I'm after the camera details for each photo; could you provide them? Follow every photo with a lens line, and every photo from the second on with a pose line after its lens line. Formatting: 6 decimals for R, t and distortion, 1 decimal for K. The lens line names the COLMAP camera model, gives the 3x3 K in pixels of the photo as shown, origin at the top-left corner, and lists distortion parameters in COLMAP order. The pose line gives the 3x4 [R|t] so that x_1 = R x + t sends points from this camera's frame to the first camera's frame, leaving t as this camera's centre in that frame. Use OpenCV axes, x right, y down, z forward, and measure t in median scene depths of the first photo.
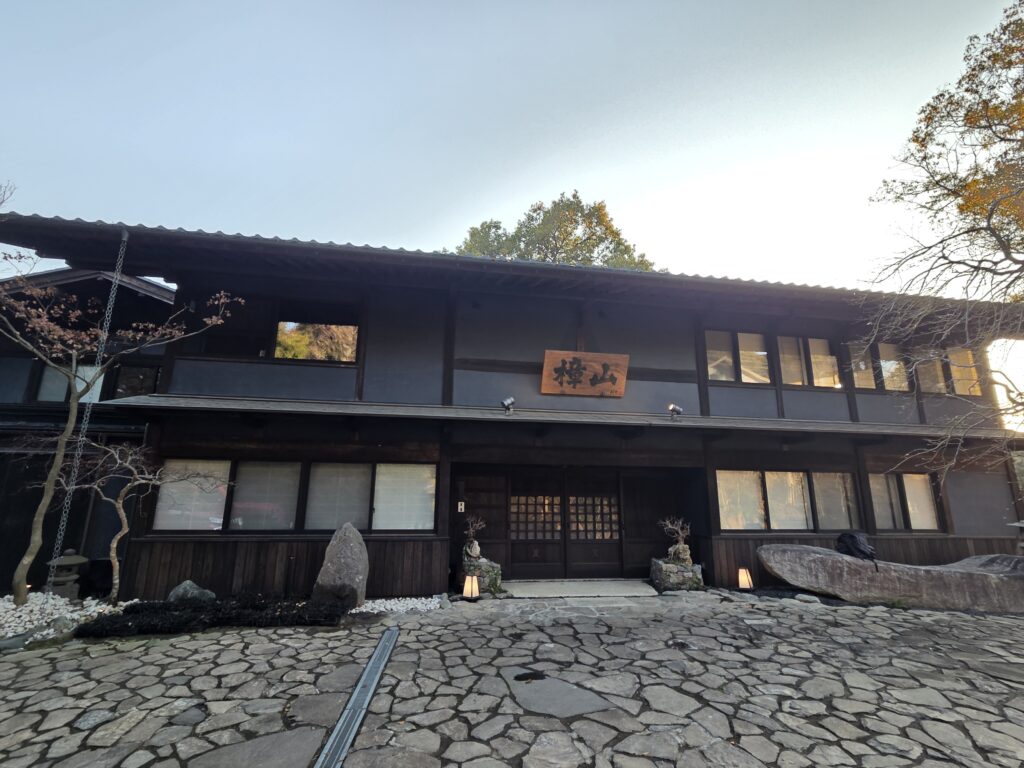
lens RADIAL K [[432.0, 0, 503.3], [0, 432.0, 393.1], [0, 0, 1]] dist [-0.001729, 0.000030]
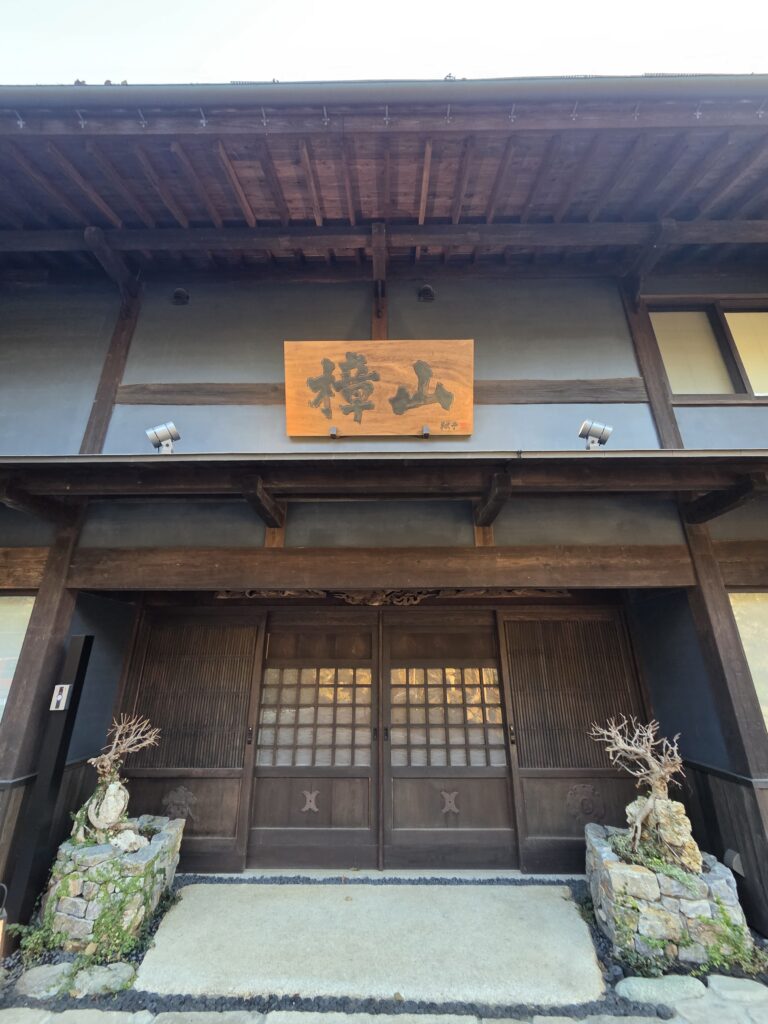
lens RADIAL K [[410.7, 0, 386.2], [0, 410.7, 504.4], [0, 0, 1]] dist [0.000145, -0.000538]
pose [[0.985905, -0.073166, -0.150462, 0.253050], [0.050134, 0.987179, -0.151538, 0.143868], [0.159620, 0.141858, 0.976933, 0.586619]]
